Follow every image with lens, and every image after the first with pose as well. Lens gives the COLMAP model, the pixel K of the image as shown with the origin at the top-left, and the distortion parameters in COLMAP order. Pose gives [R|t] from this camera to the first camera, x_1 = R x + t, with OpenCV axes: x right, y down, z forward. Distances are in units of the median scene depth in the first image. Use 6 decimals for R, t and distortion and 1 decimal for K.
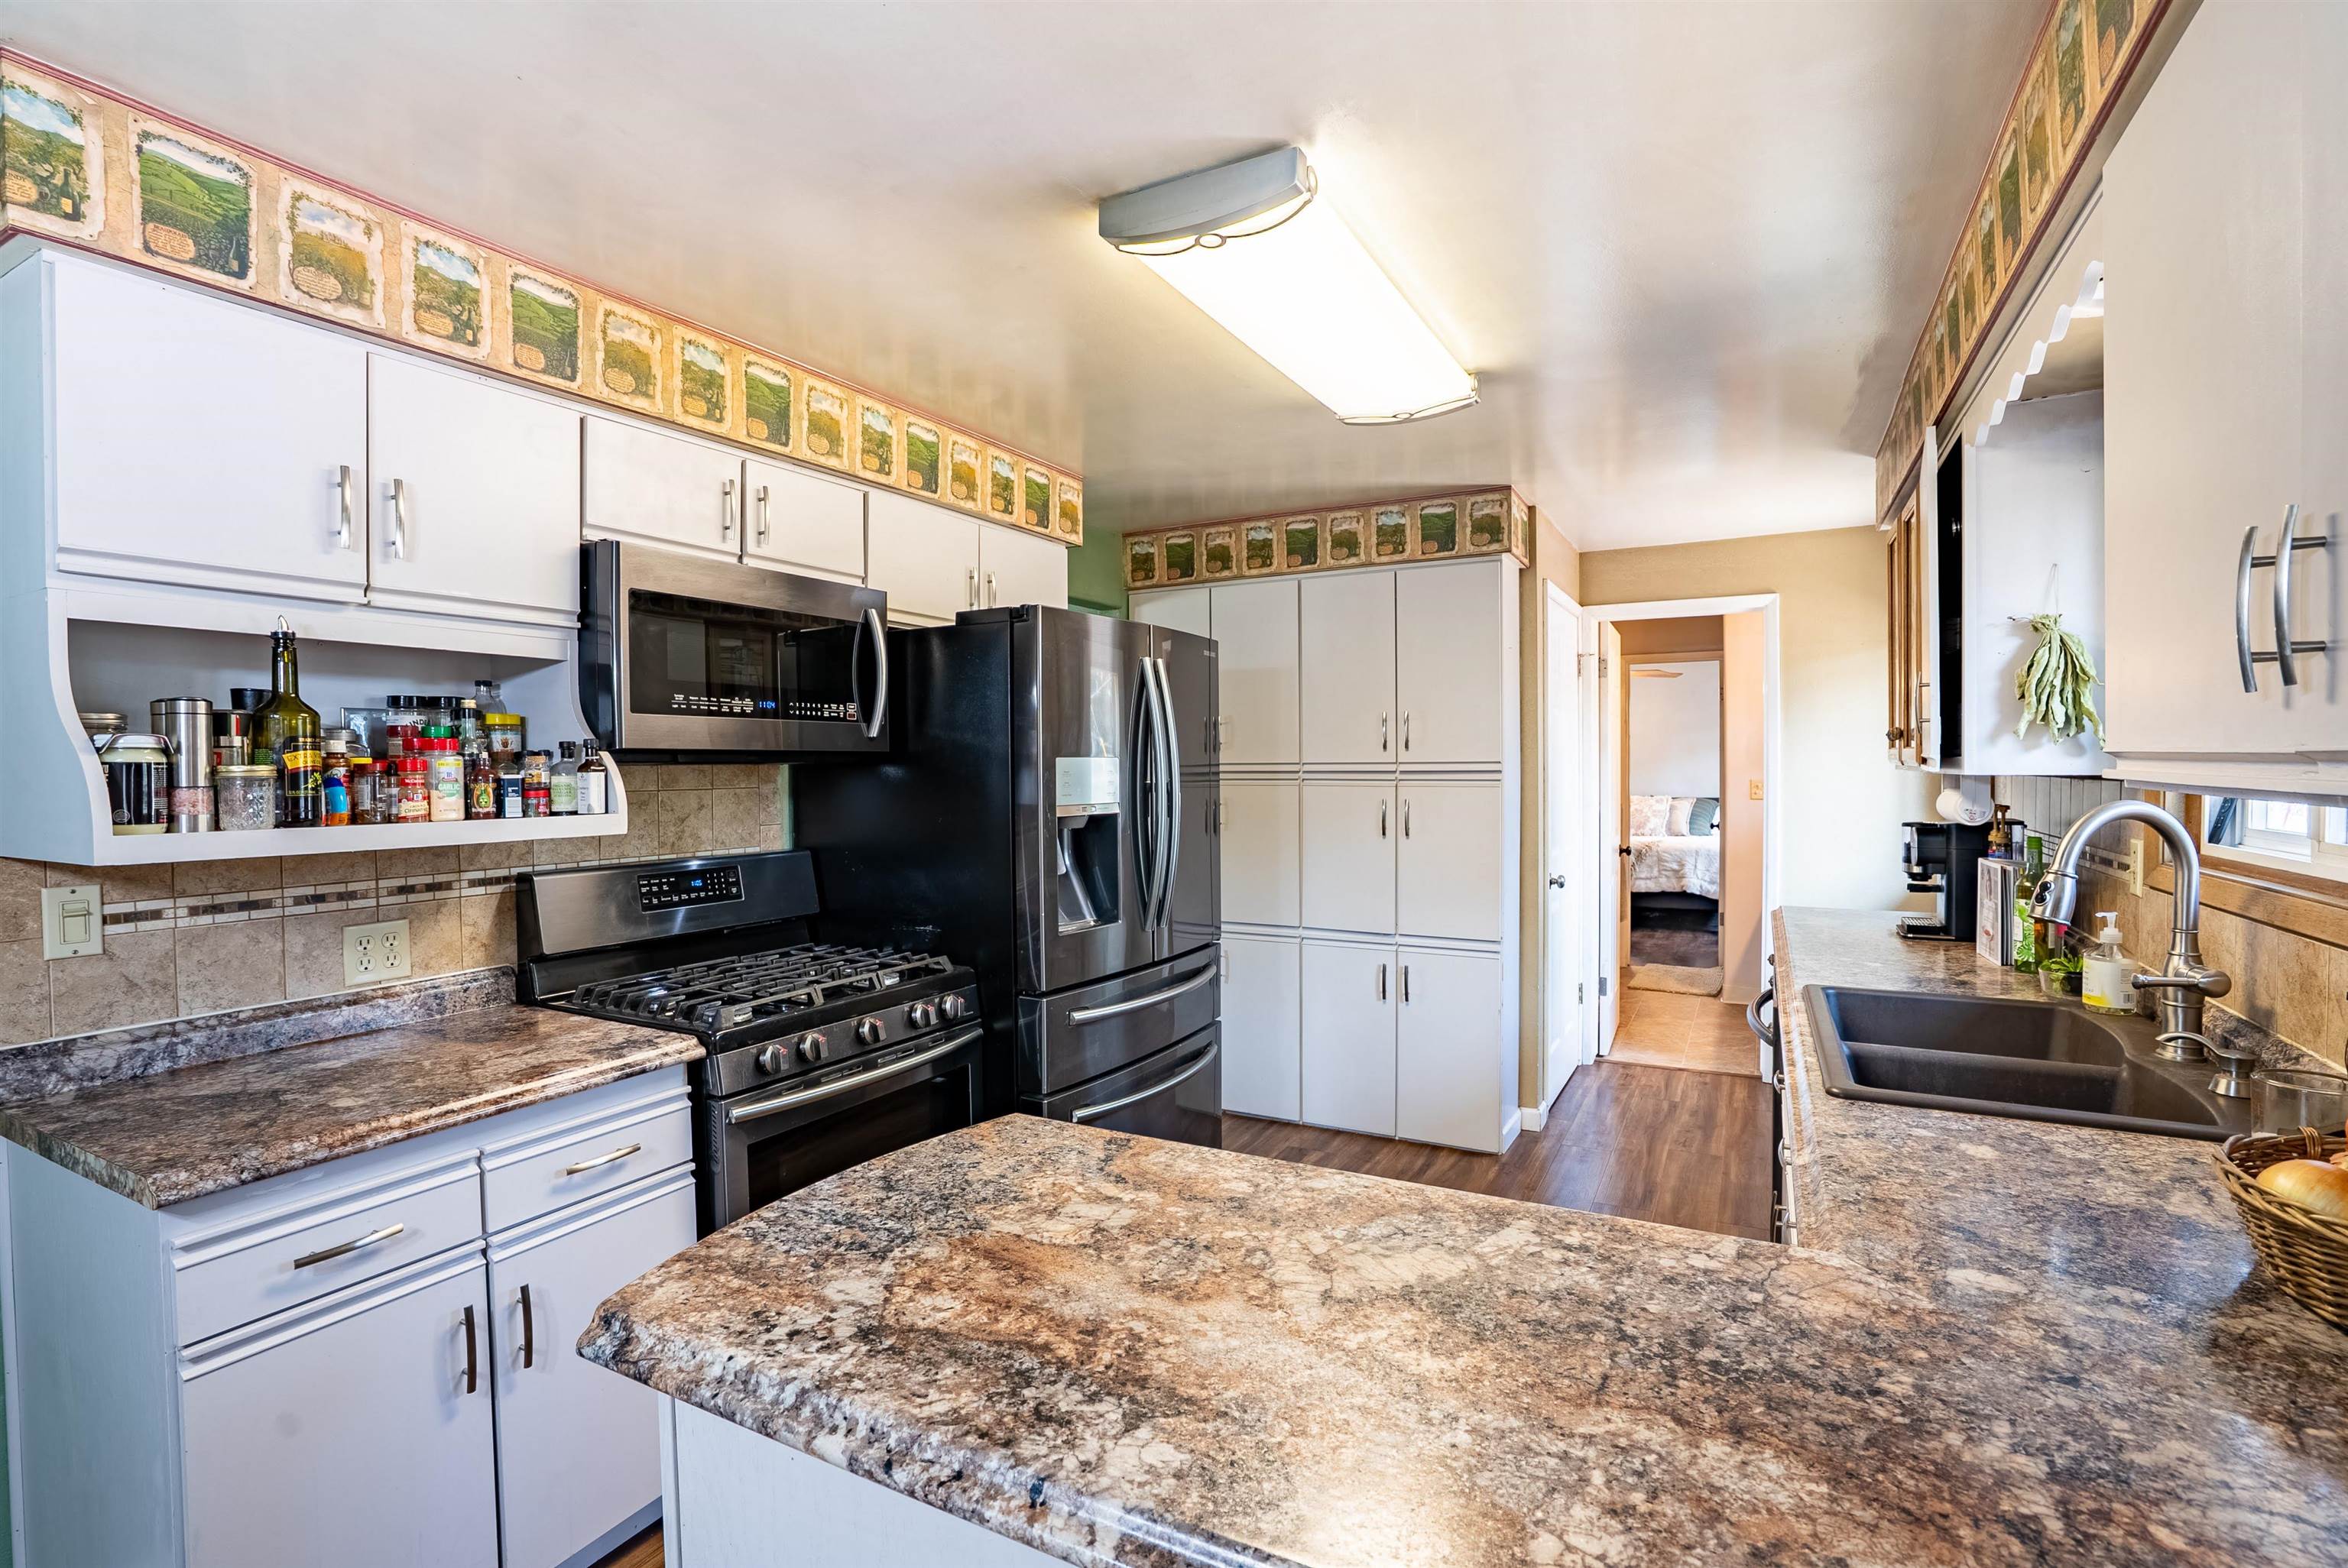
lens RADIAL K [[1090.2, 0, 1173.1], [0, 1090.2, 790.8], [0, 0, 1]] dist [-0.065329, 0.026530]
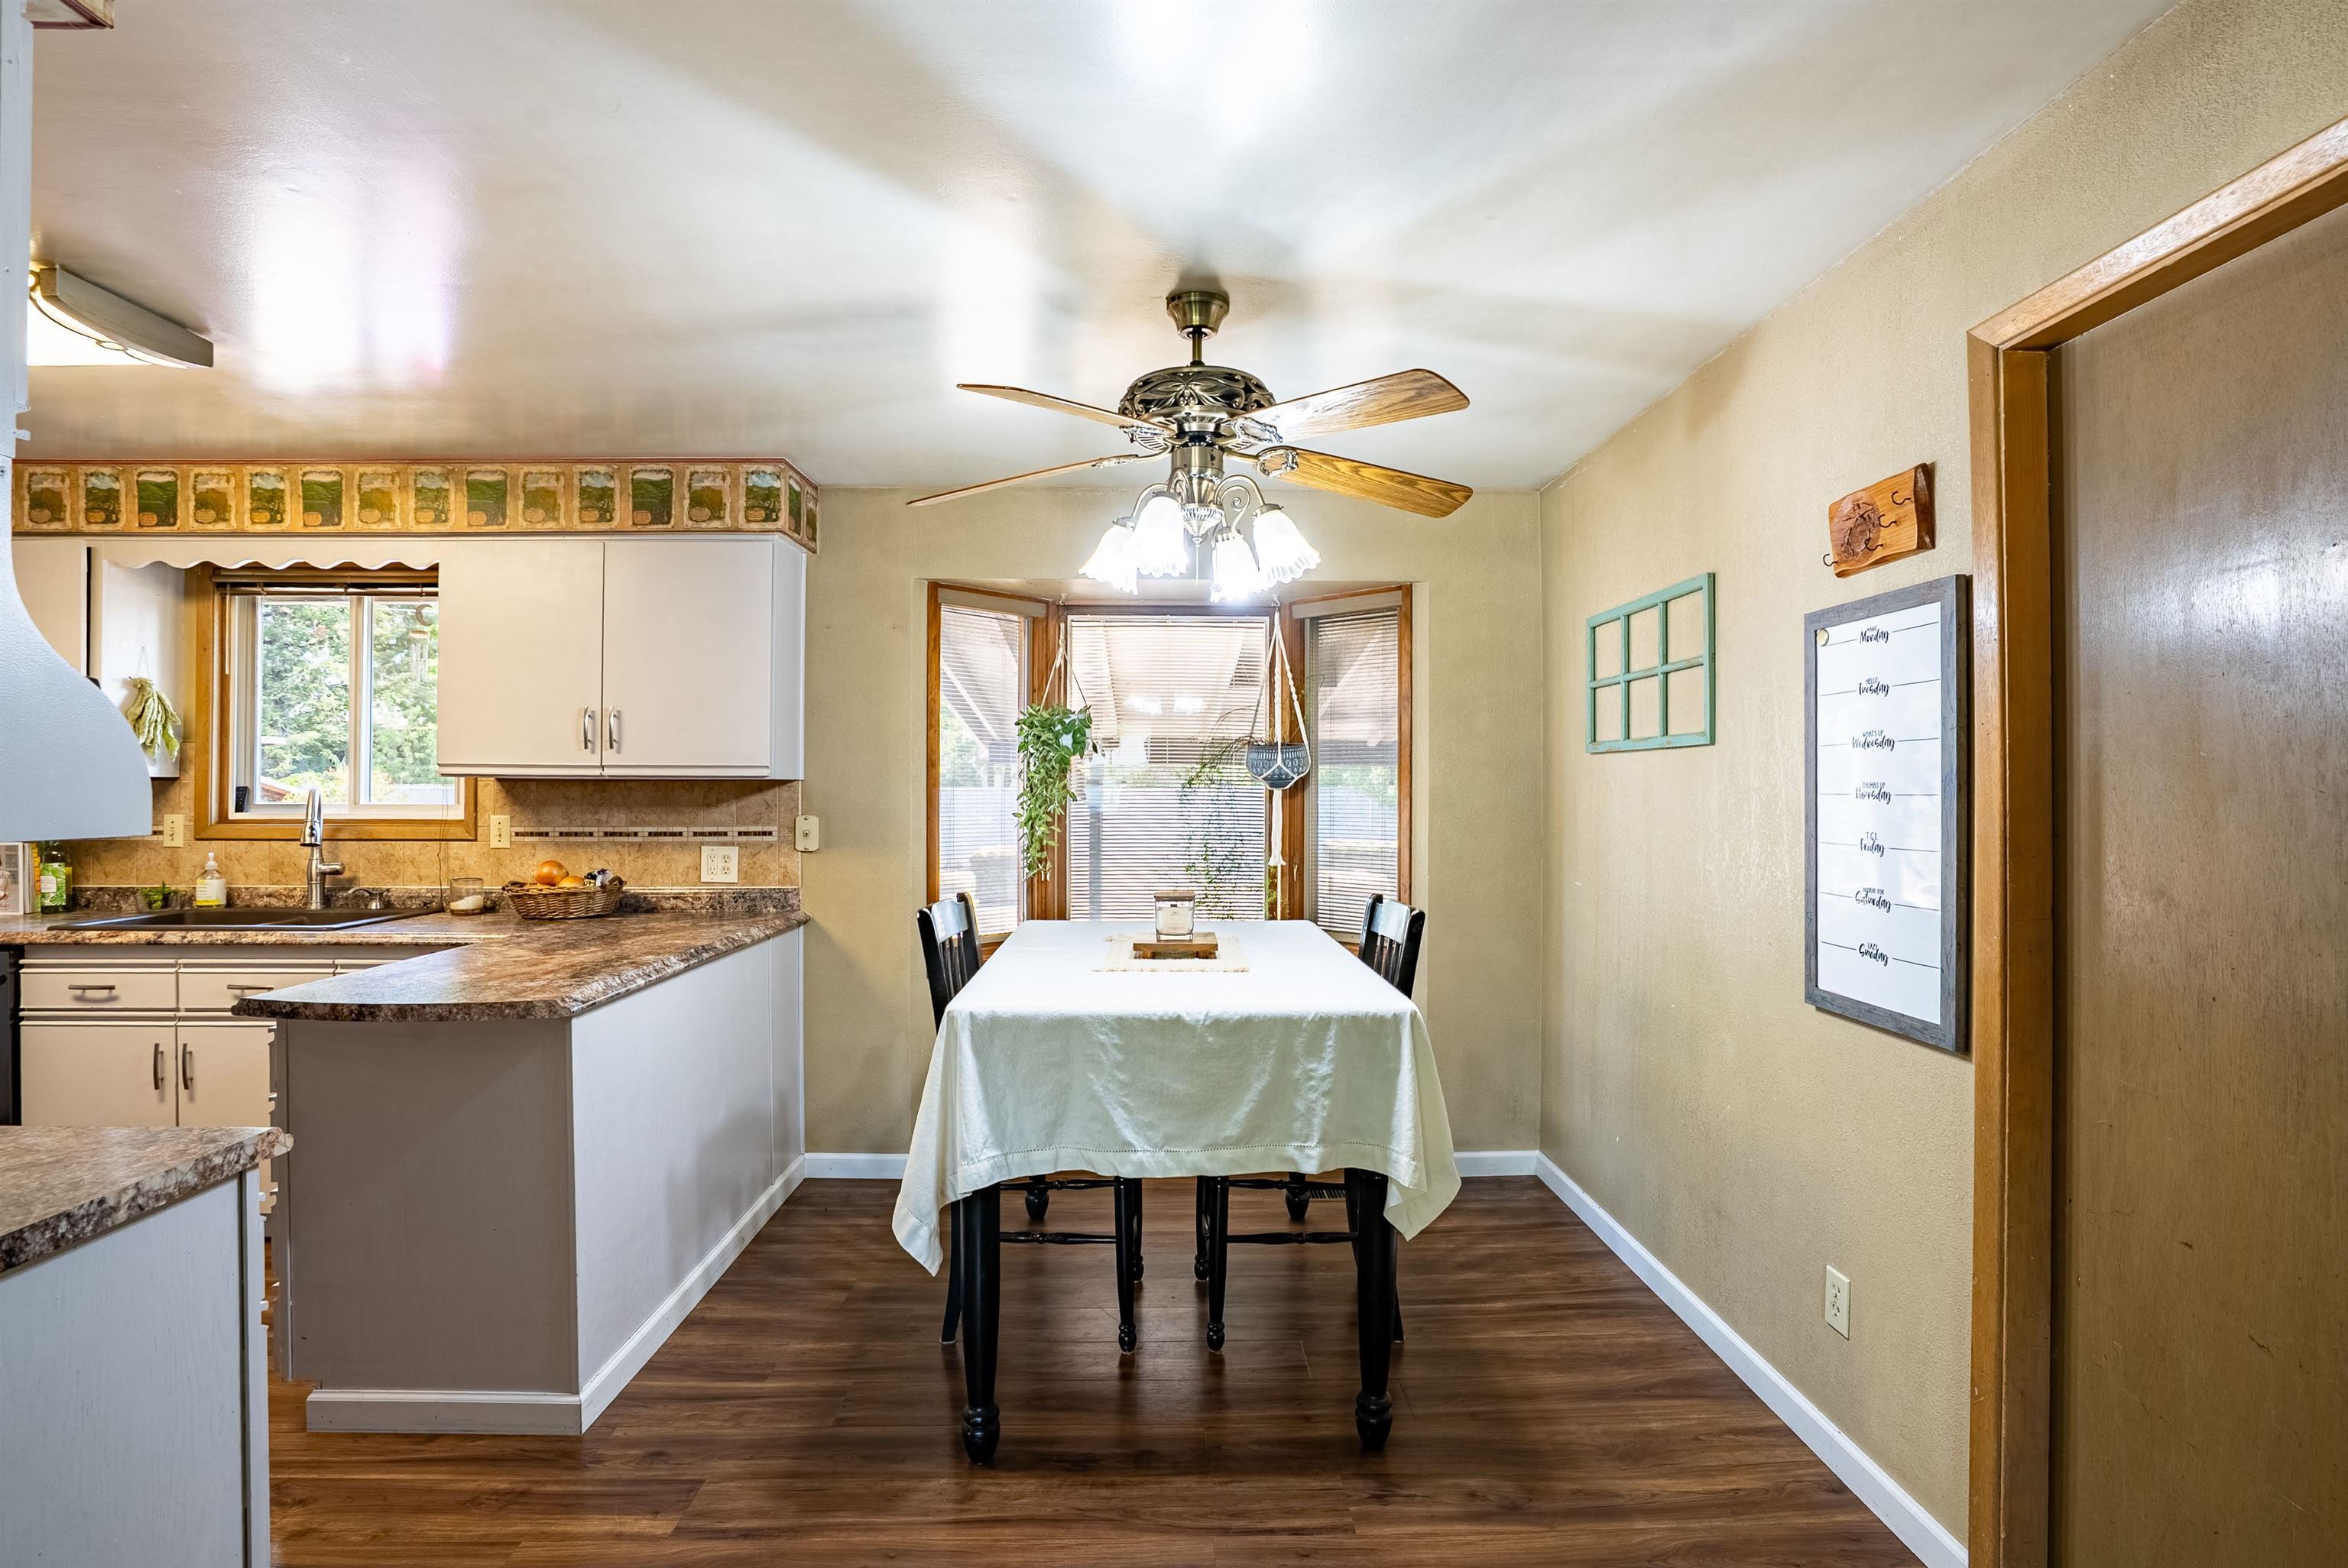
lens RADIAL K [[1113.5, 0, 1166.9], [0, 1113.5, 765.6], [0, 0, 1]] dist [-0.068596, 0.030638]
pose [[-0.494037, 0.024648, 0.869091, -1.222778], [0.023746, 0.999608, -0.014850, 0.027048], [-0.869116, 0.013301, -0.494429, 0.395321]]
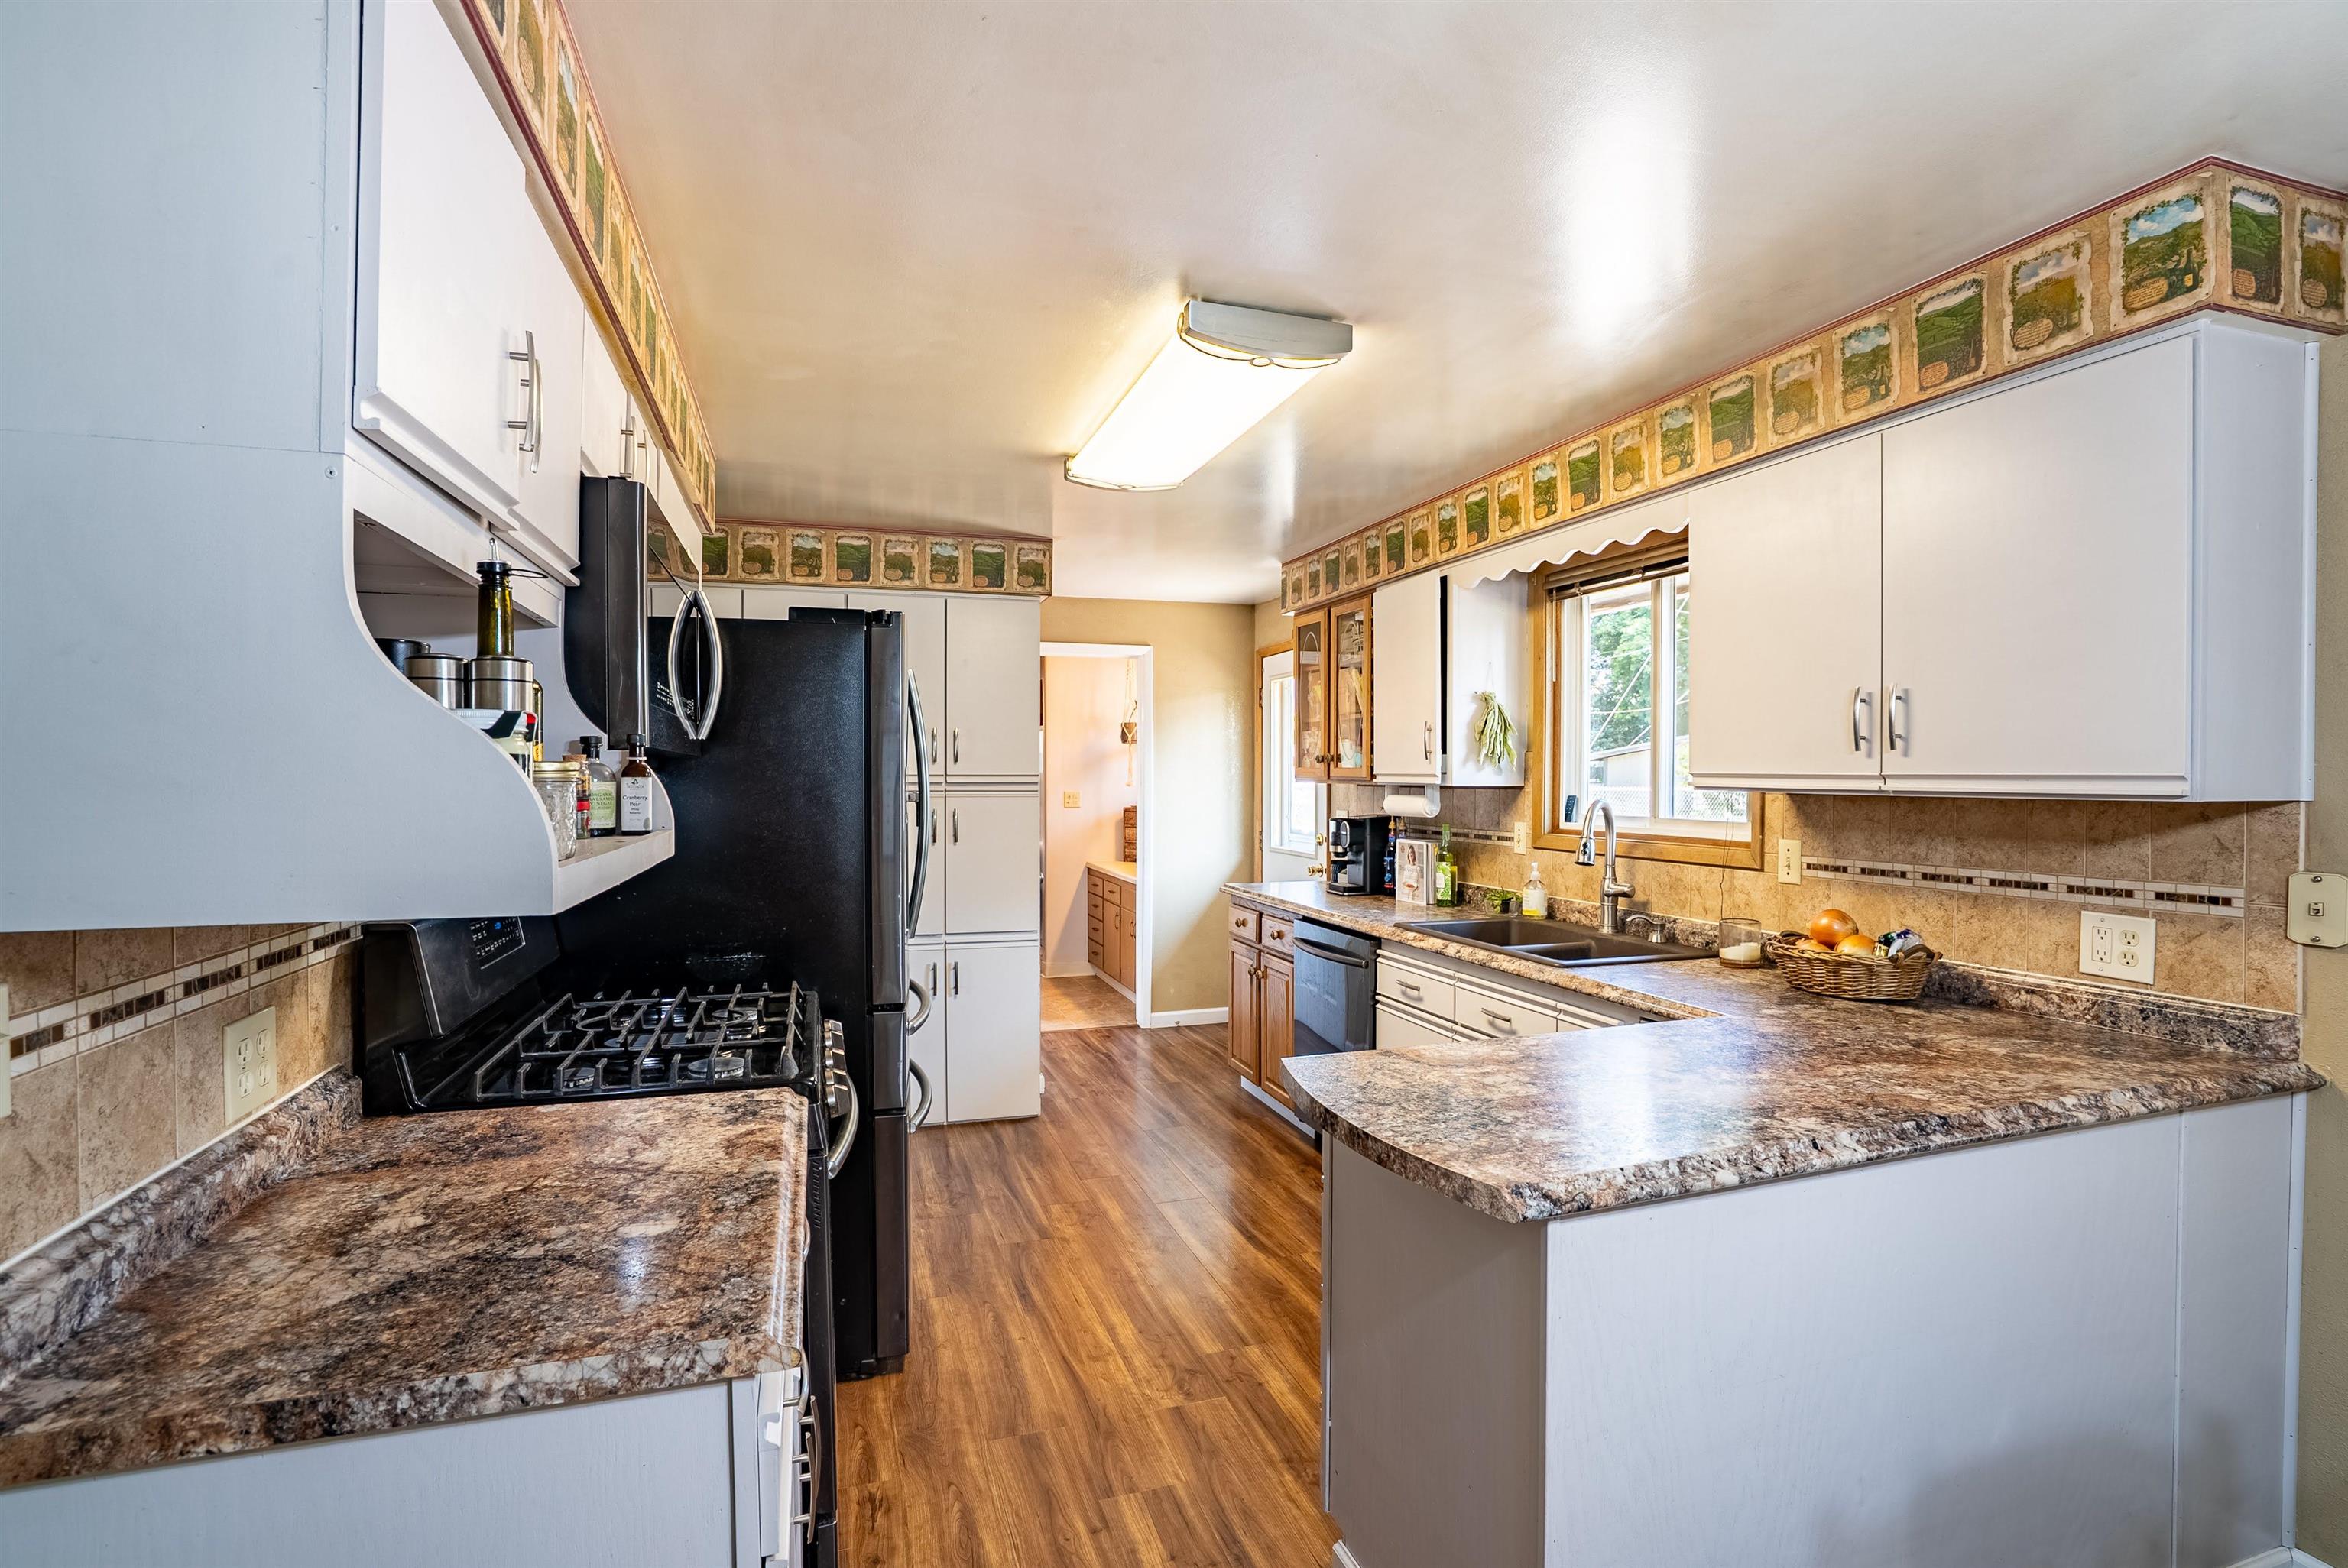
lens RADIAL K [[1090.2, 0, 1173.1], [0, 1090.2, 790.8], [0, 0, 1]] dist [-0.065329, 0.026530]
pose [[0.685025, -0.000744, 0.728519, -0.700207], [0.010537, 0.999905, -0.008887, 0.003183], [-0.728443, 0.013764, 0.684968, 0.152300]]
